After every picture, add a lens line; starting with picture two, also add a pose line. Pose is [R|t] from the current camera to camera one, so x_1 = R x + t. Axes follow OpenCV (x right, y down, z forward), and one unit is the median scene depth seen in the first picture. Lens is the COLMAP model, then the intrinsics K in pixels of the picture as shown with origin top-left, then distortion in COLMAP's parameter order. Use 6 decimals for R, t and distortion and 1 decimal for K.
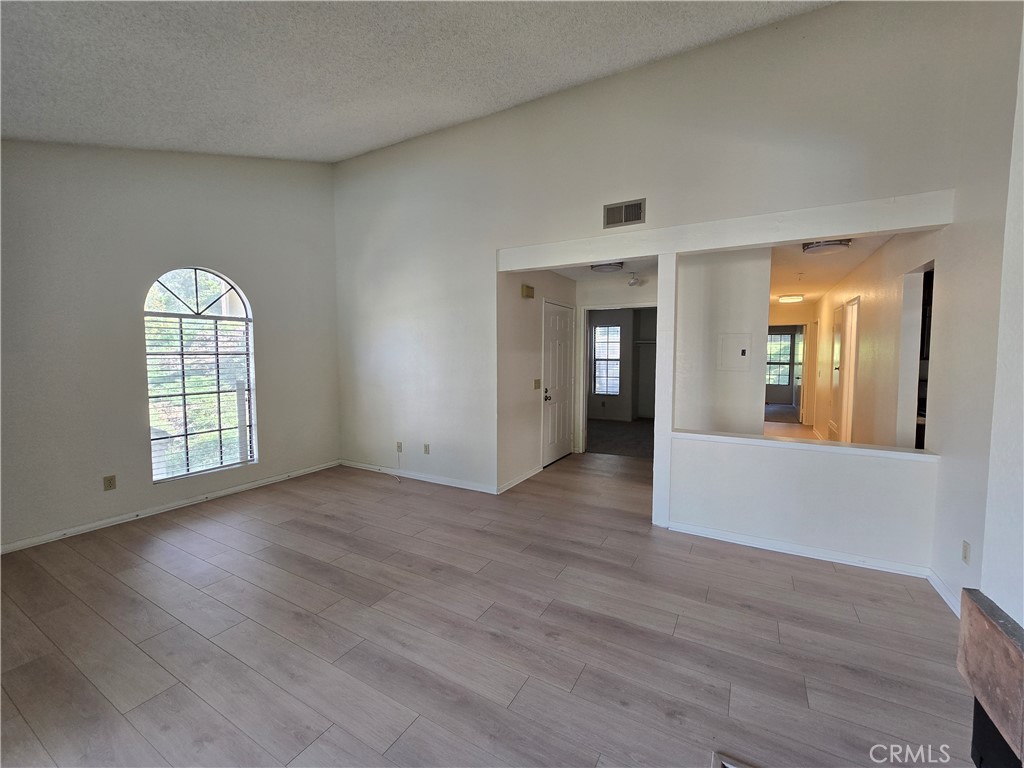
lens RADIAL K [[421.1, 0, 517.8], [0, 421.1, 380.1], [0, 0, 1]] dist [-0.000745, -0.000084]
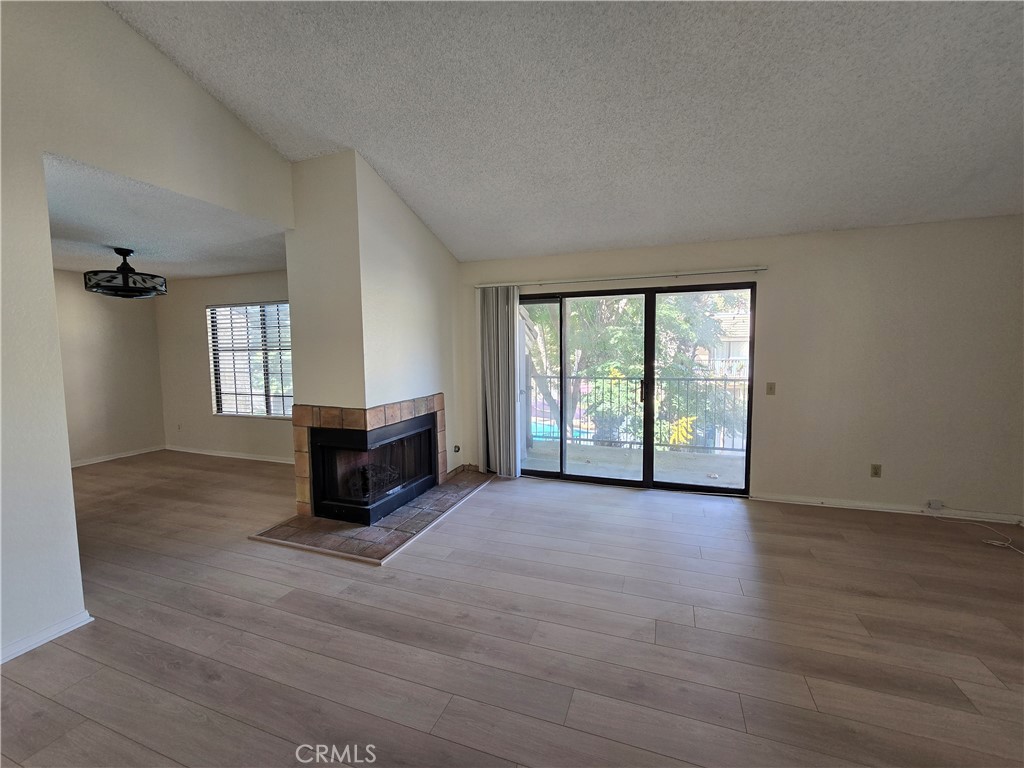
lens RADIAL K [[421.1, 0, 517.8], [0, 421.1, 380.1], [0, 0, 1]] dist [-0.000745, -0.000084]
pose [[-0.986127, 0.021142, -0.164643, 0.086517], [-0.001470, 0.990705, 0.136023, -0.110671], [0.165989, 0.134378, -0.976929, 1.600012]]
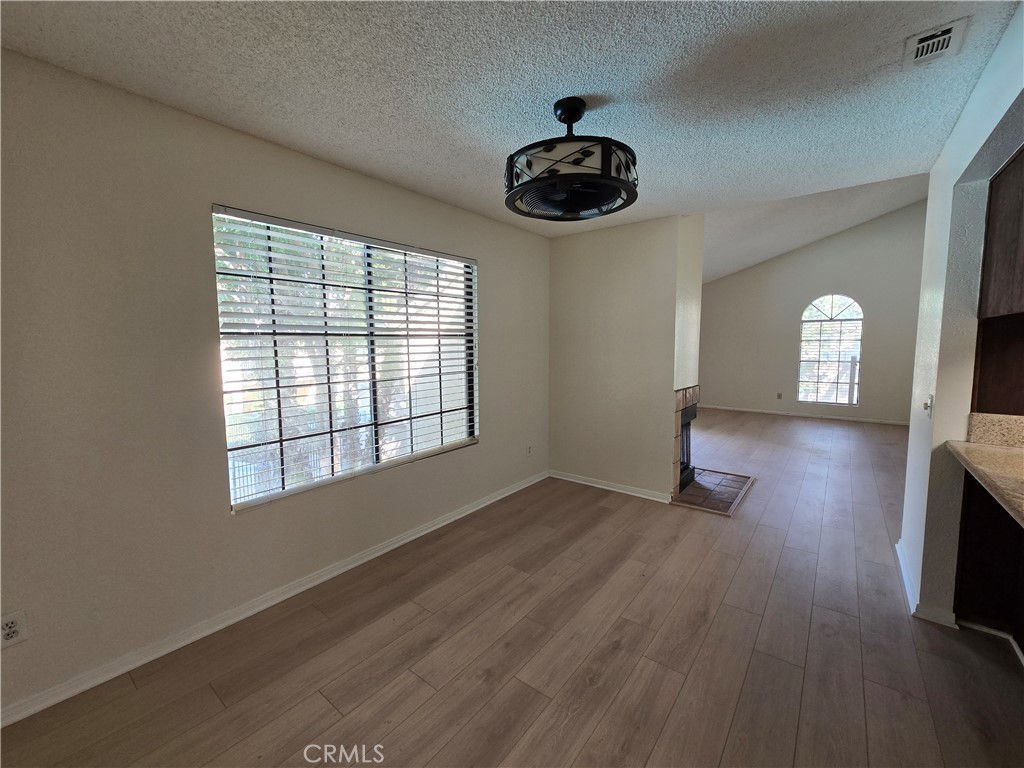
lens RADIAL K [[421.1, 0, 517.8], [0, 421.1, 380.1], [0, 0, 1]] dist [-0.000745, -0.000084]
pose [[-0.192358, 0.085854, -0.977562, 1.932528], [-0.054849, 0.993668, 0.098062, 0.009386], [0.979791, 0.072481, -0.186431, -0.004751]]
